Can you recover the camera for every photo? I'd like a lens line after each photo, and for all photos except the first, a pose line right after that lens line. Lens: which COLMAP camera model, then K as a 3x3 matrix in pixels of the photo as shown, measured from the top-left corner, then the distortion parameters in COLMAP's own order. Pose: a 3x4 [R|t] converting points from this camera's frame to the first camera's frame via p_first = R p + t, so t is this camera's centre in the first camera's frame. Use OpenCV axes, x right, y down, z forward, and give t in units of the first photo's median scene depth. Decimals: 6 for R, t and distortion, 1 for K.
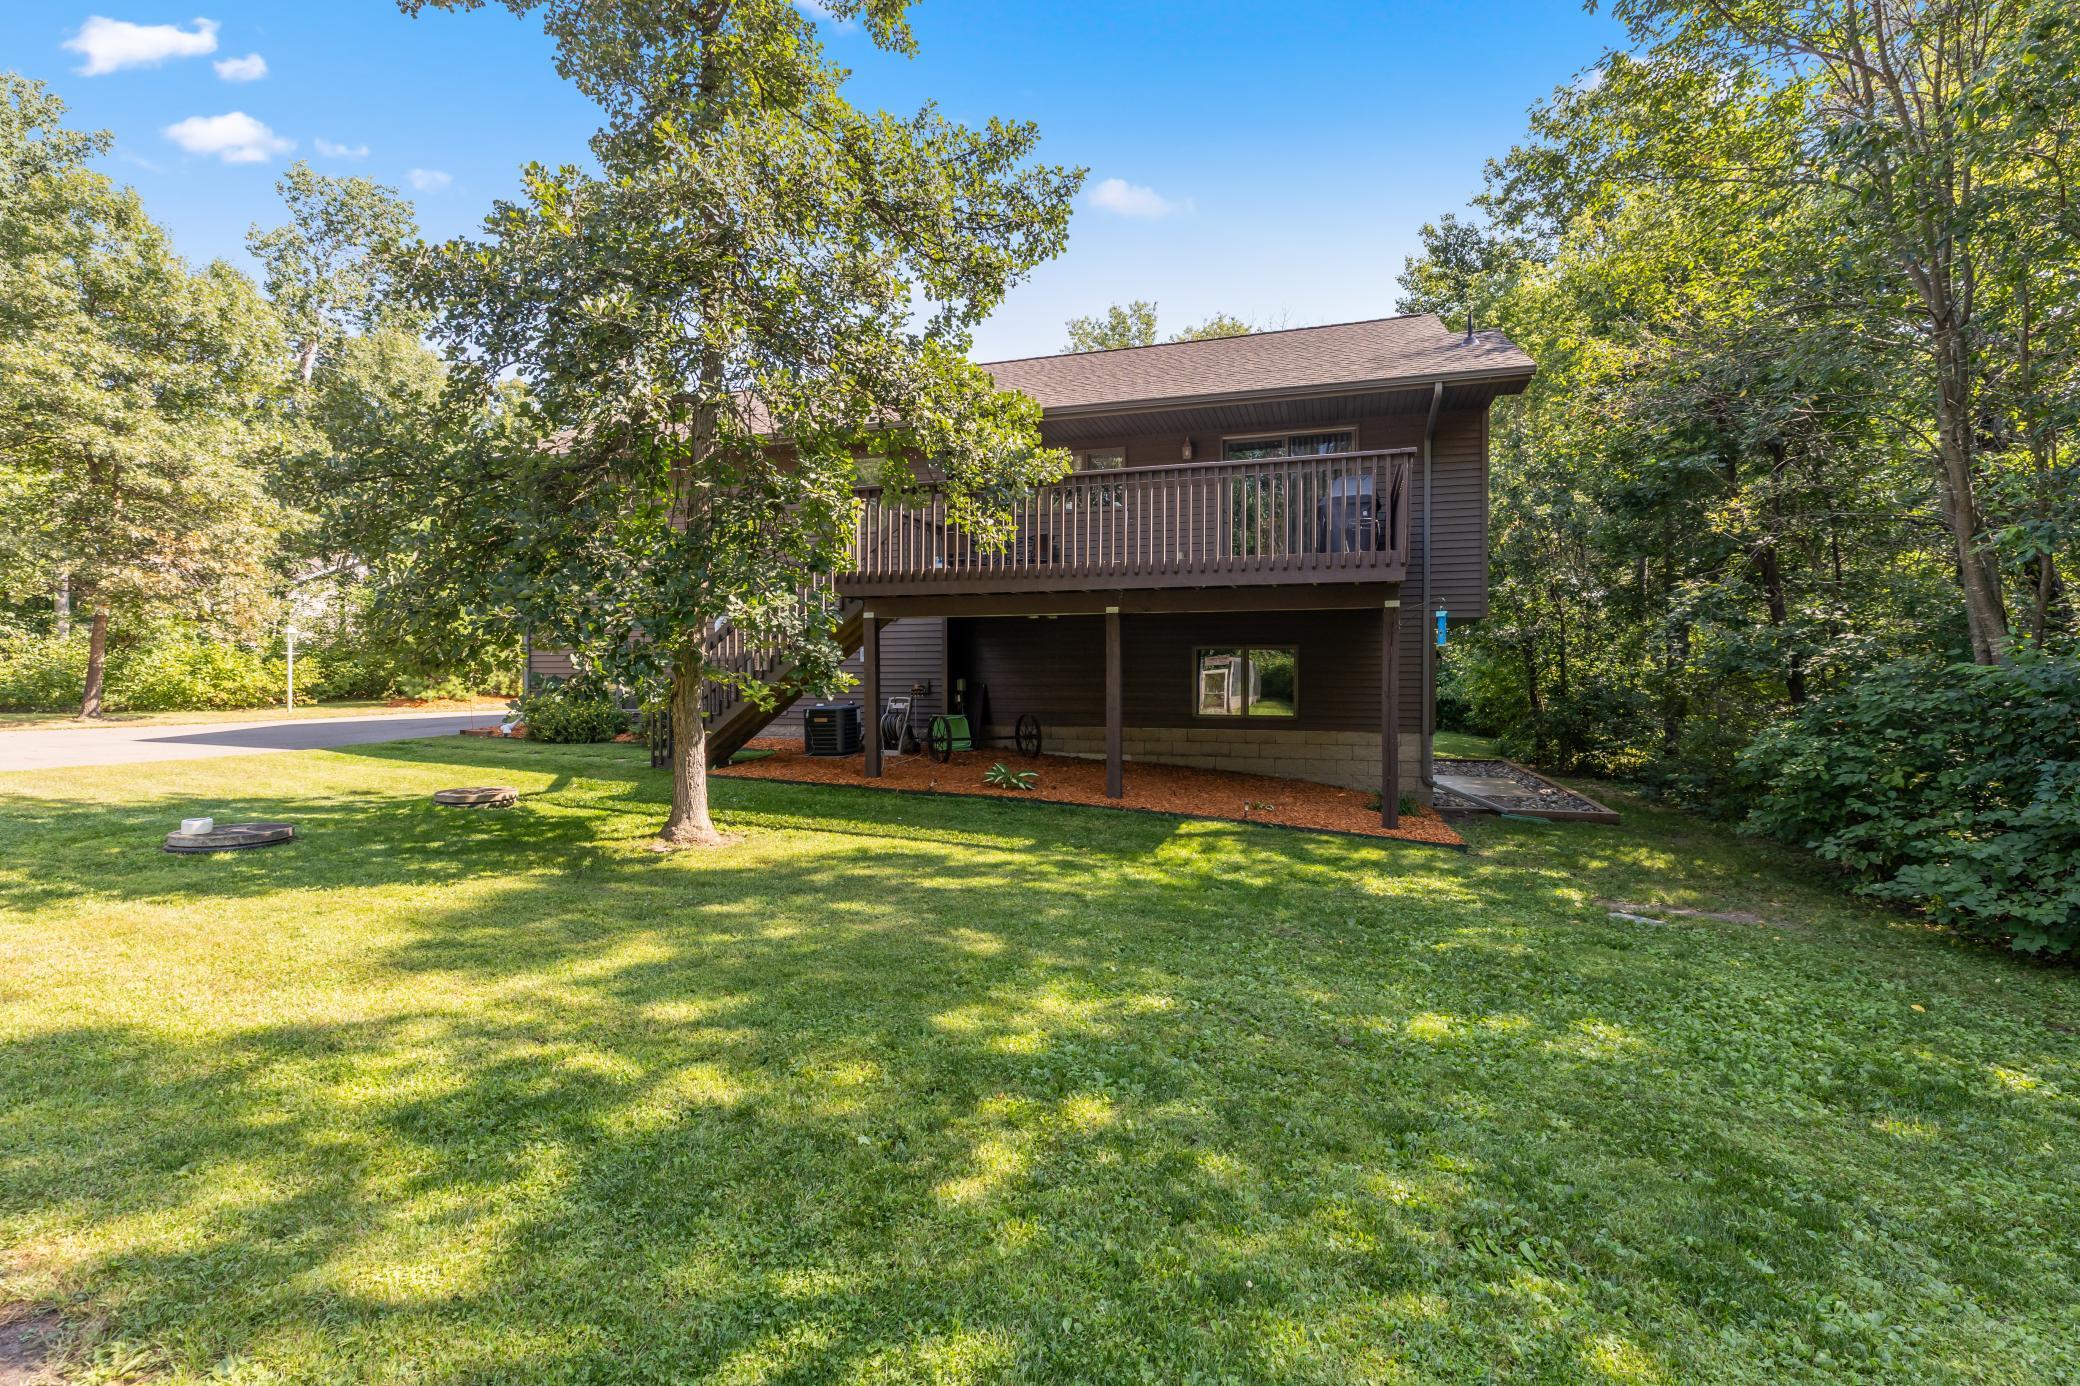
lens RADIAL K [[930.0, 0, 1036.1], [0, 930.0, 680.7], [0, 0, 1]] dist [0.008937, 0.000291]
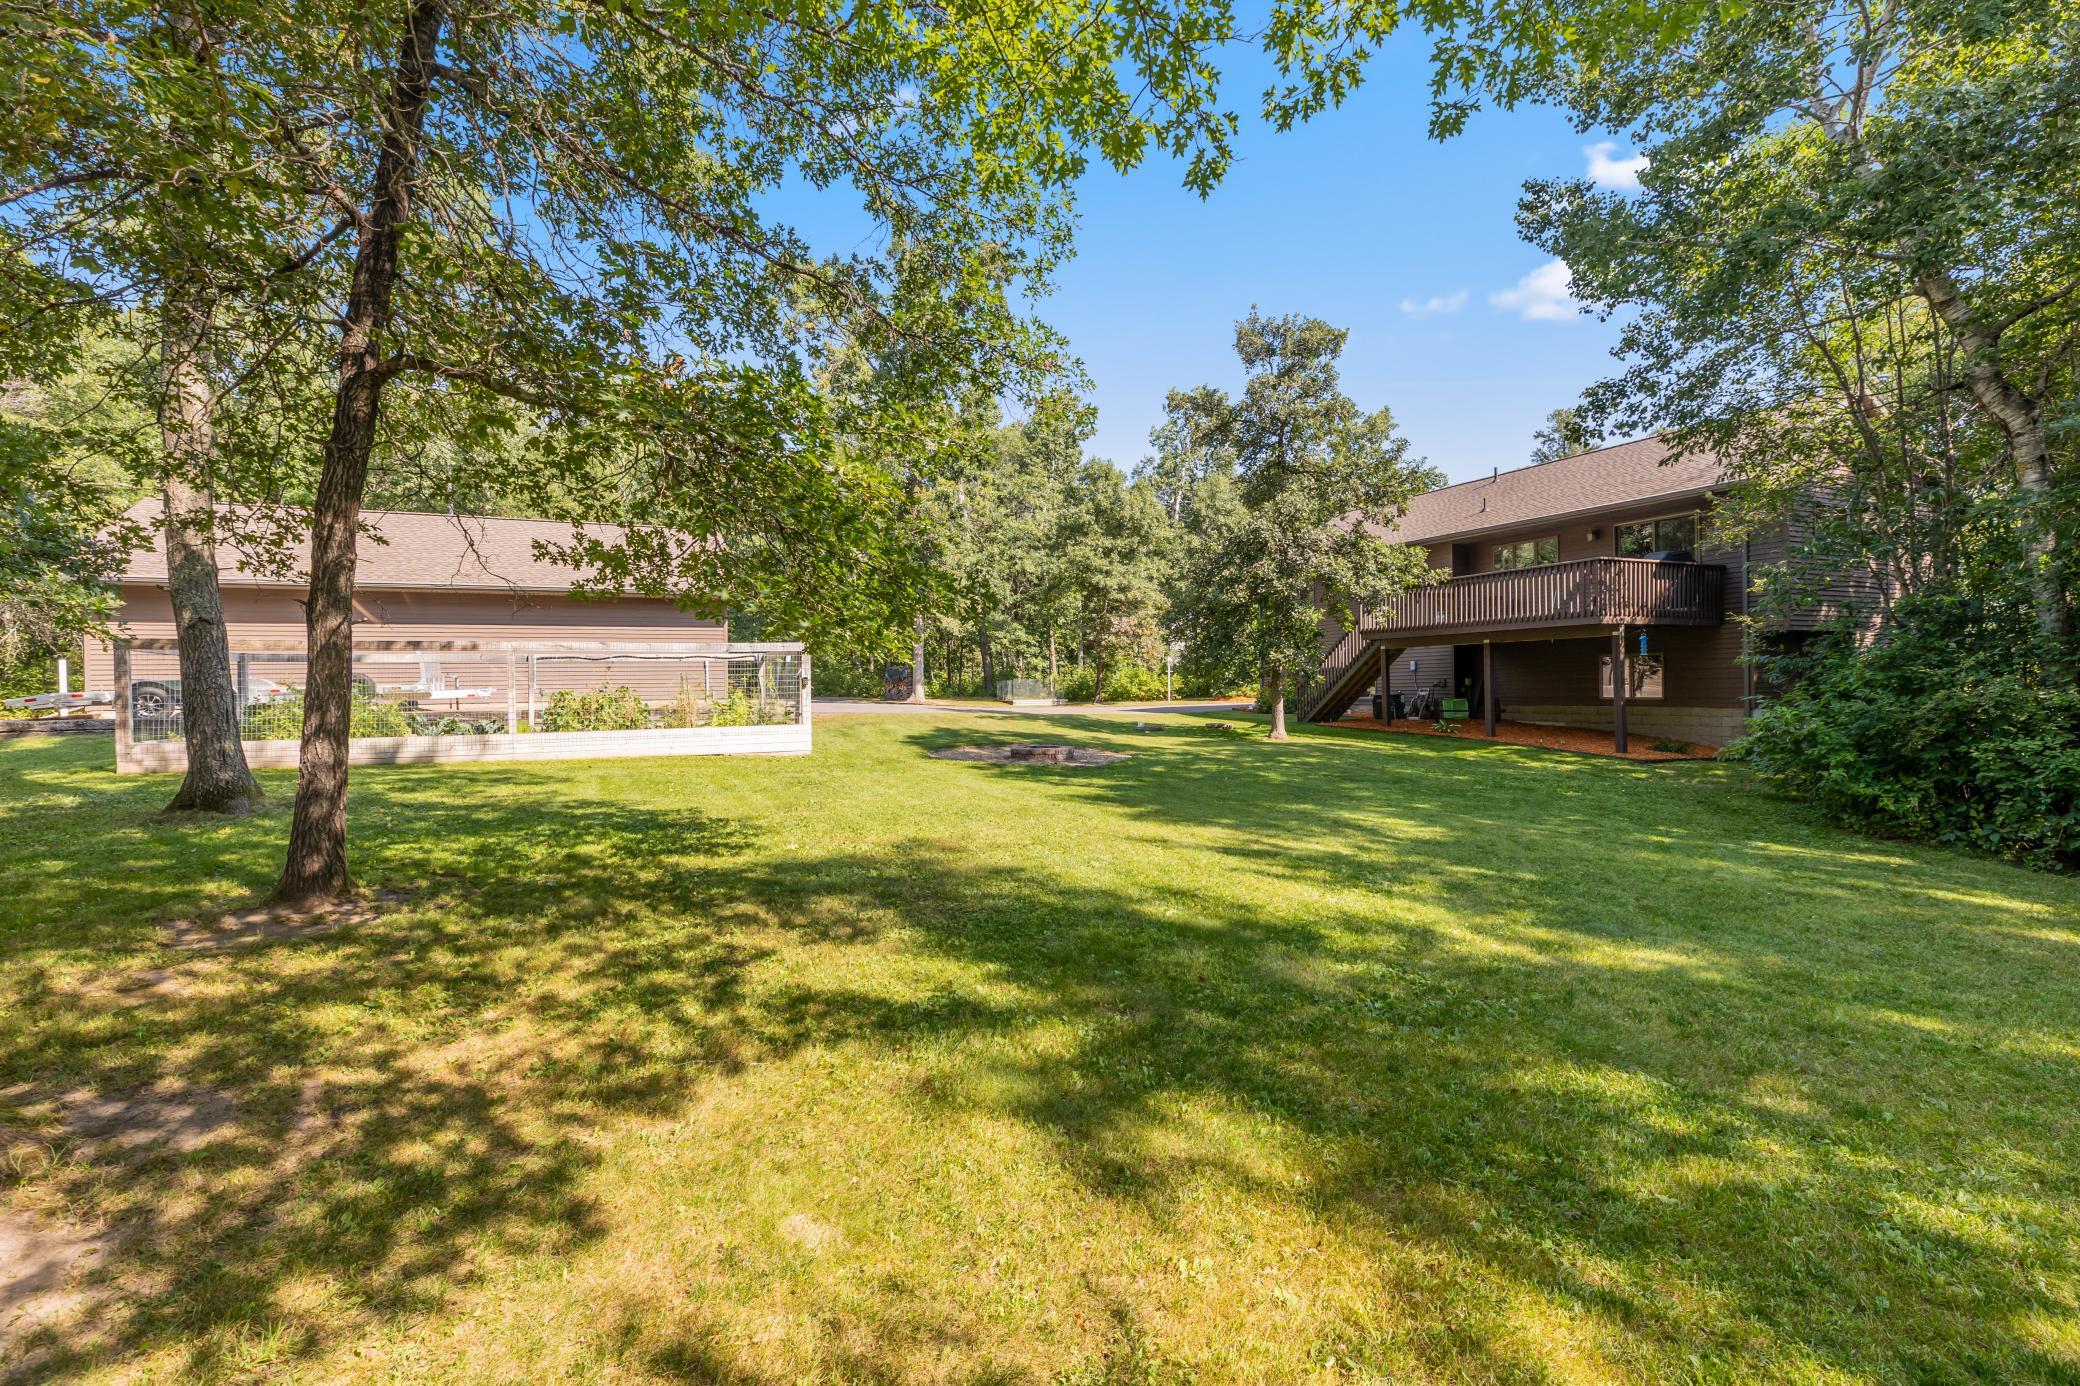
lens RADIAL K [[930.0, 0, 1036.1], [0, 930.0, 680.7], [0, 0, 1]] dist [0.008937, 0.000291]
pose [[0.679821, -0.015483, -0.733214, 0.504390], [0.009696, 0.999879, -0.012124, 0.012365], [0.733314, 0.001133, 0.679889, -0.601497]]
